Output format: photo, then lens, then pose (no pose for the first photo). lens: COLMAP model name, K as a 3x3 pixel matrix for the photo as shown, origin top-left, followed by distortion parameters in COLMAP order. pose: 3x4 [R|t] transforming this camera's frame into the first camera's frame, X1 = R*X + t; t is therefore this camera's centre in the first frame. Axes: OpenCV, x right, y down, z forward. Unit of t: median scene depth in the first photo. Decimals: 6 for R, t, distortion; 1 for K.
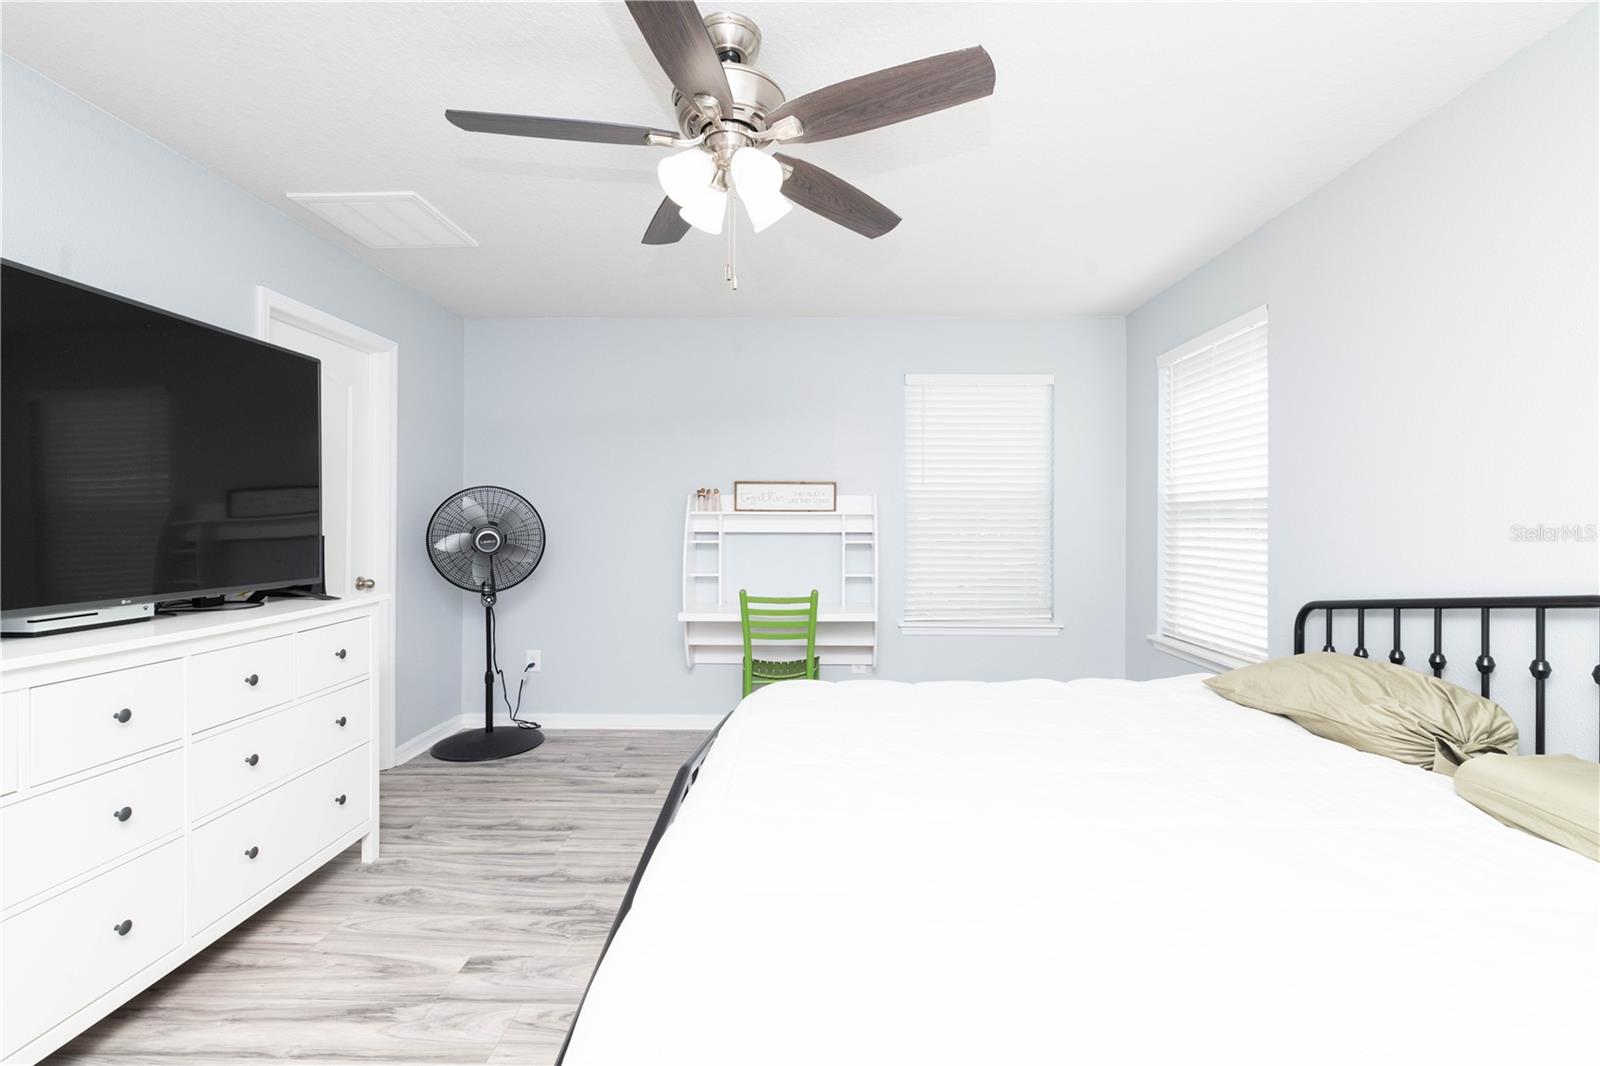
lens RADIAL K [[686.8, 0, 794.6], [0, 686.8, 528.0], [0, 0, 1]] dist [-0.003967, -0.000324]
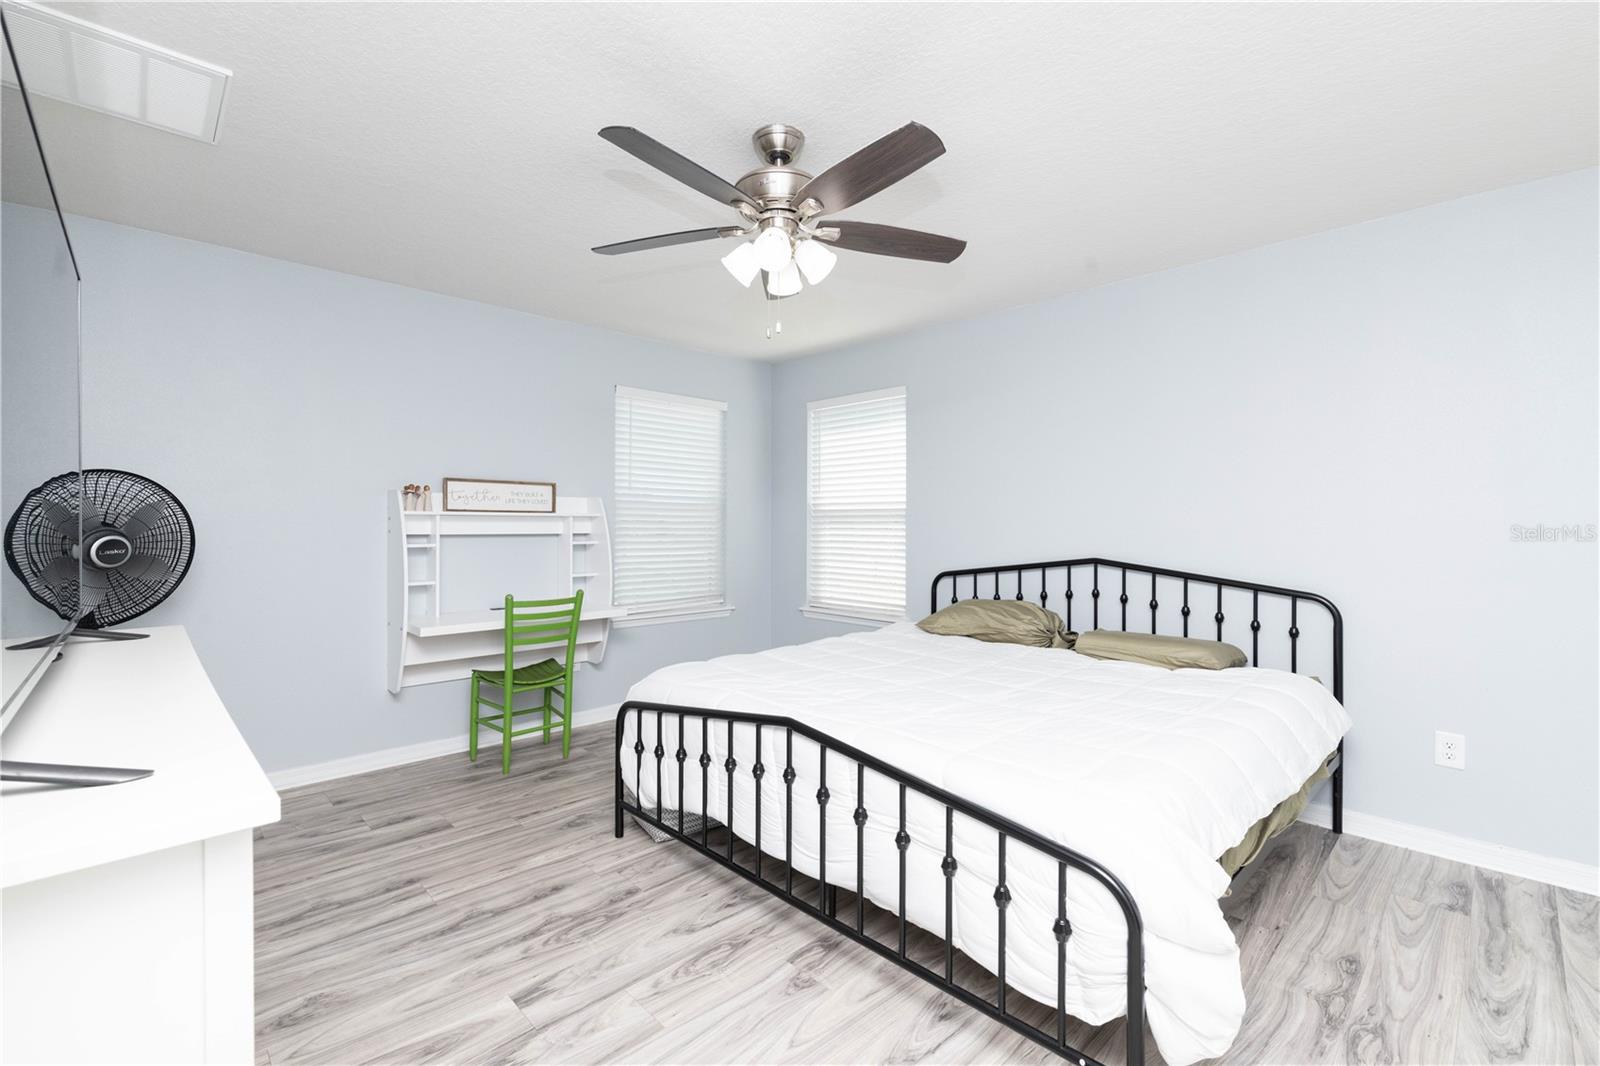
lens RADIAL K [[698.8, 0, 801.6], [0, 698.8, 524.7], [0, 0, 1]] dist [-0.000176, -0.000224]
pose [[0.706009, 0.000273, 0.708202, -0.458790], [0.004048, 0.999982, -0.004421, -0.000978], [-0.708191, 0.005988, 0.705996, 0.029509]]
